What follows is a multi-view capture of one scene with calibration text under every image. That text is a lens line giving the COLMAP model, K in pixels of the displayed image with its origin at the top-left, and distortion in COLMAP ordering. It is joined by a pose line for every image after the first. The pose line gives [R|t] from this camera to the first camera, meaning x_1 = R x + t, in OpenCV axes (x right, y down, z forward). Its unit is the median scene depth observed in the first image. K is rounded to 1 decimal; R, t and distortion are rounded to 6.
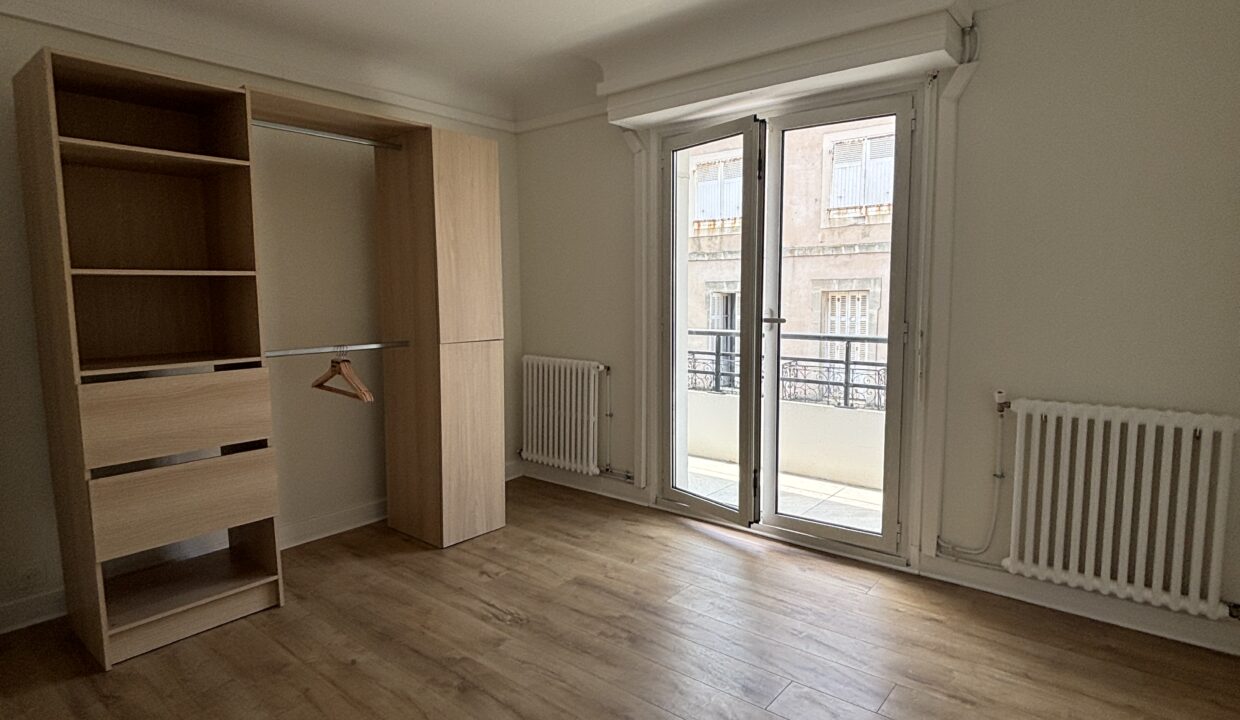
lens RADIAL K [[661.4, 0, 620.5], [0, 661.4, 354.2], [0, 0, 1]] dist [0.003508, -0.006748]
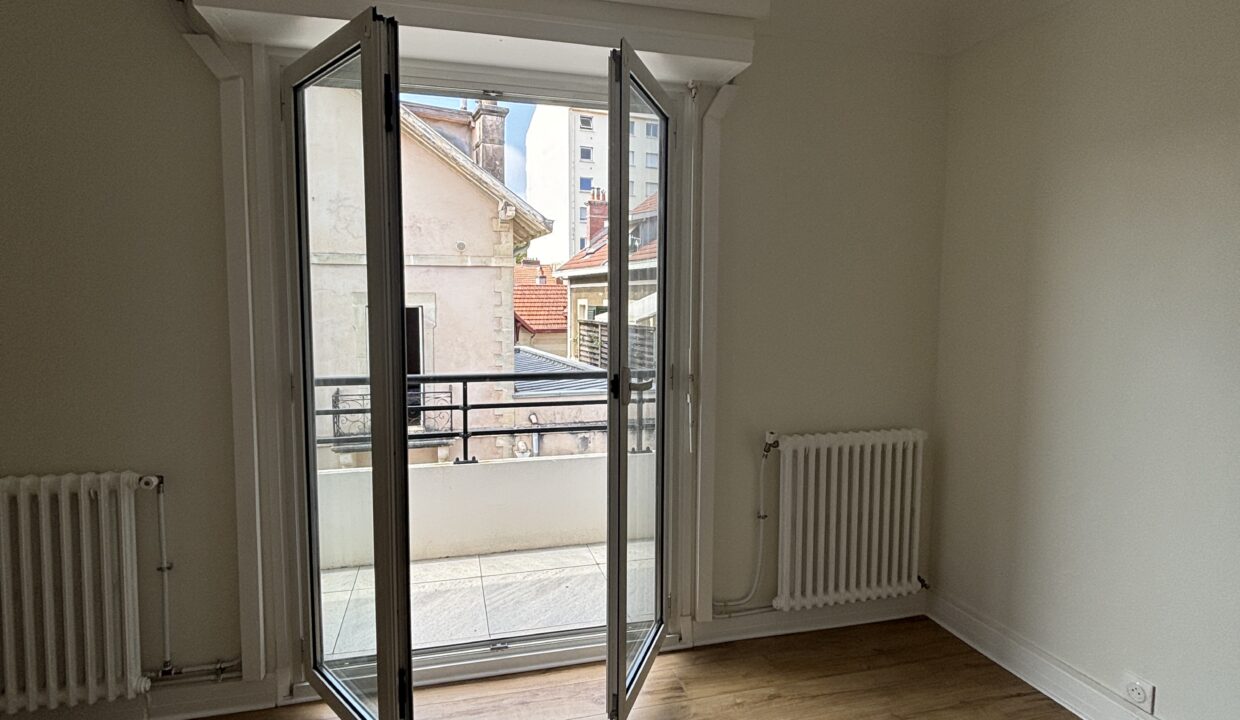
lens RADIAL K [[661.4, 0, 620.0], [0, 661.4, 354.4], [0, 0, 1]] dist [0.003508, -0.006748]
pose [[0.581816, -0.059735, 0.811124, -0.287206], [0.071980, 0.997168, 0.021805, -0.080299], [-0.810129, 0.045698, 0.584468, 0.510618]]
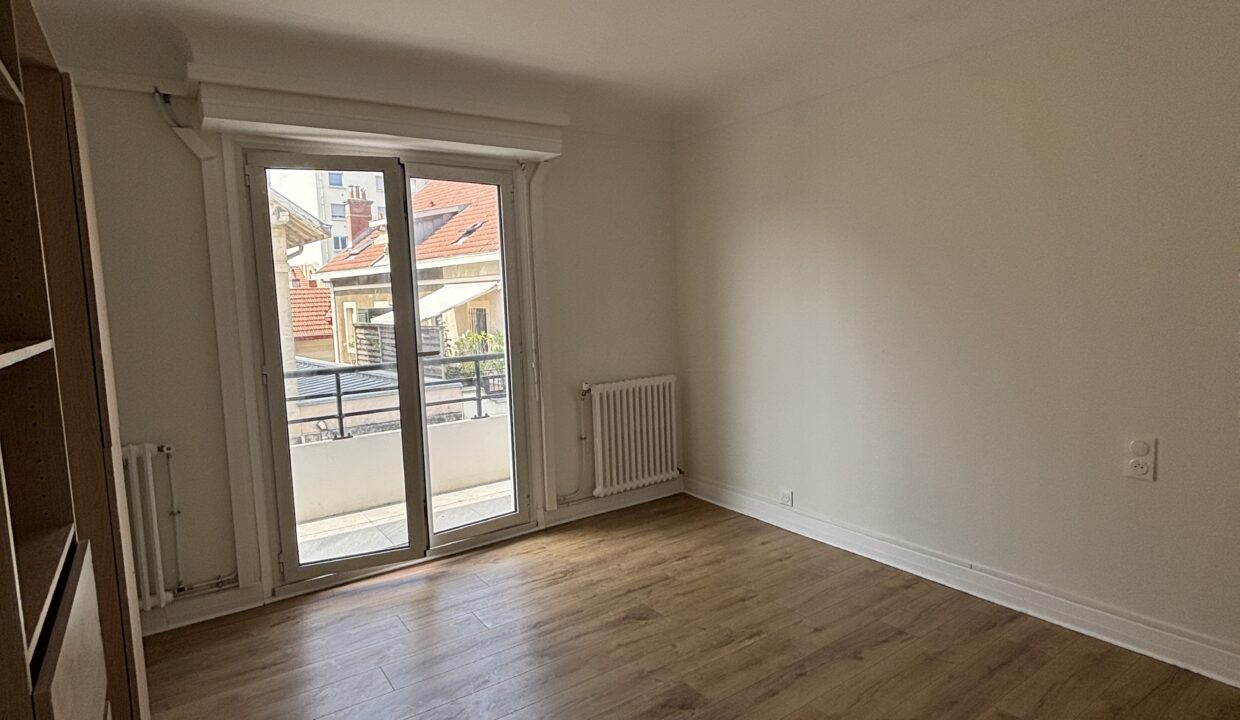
lens RADIAL K [[661.4, 0, 627.3], [0, 661.4, 357.8], [0, 0, 1]] dist [0.003508, -0.006748]
pose [[0.258882, -0.100348, 0.960682, -0.725798], [0.128575, 0.989318, 0.068691, -0.078673], [-0.957313, 0.105737, 0.269019, 0.414655]]
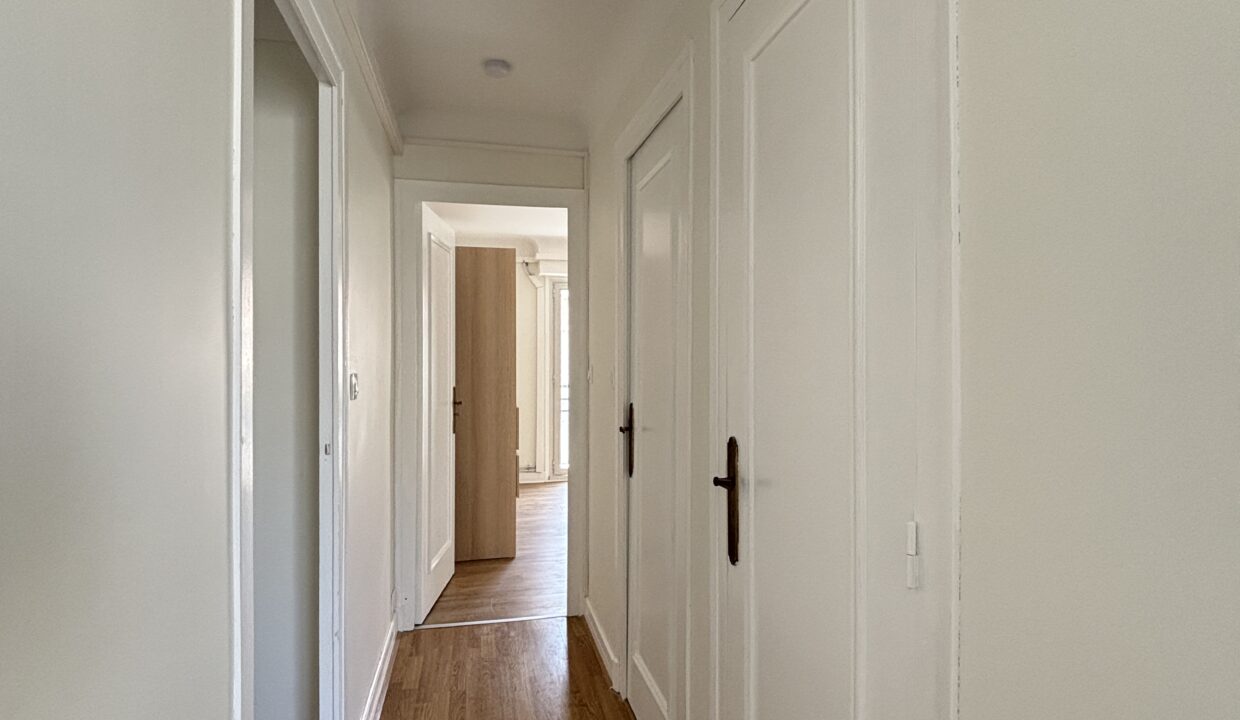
lens RADIAL K [[661.4, 0, 621.1], [0, 661.4, 358.3], [0, 0, 1]] dist [0.003508, -0.006748]
pose [[0.626746, -0.002355, 0.779220, -1.516427], [0.072702, 0.995810, -0.055467, 0.014761], [-0.775825, 0.091415, 0.624291, -0.376713]]
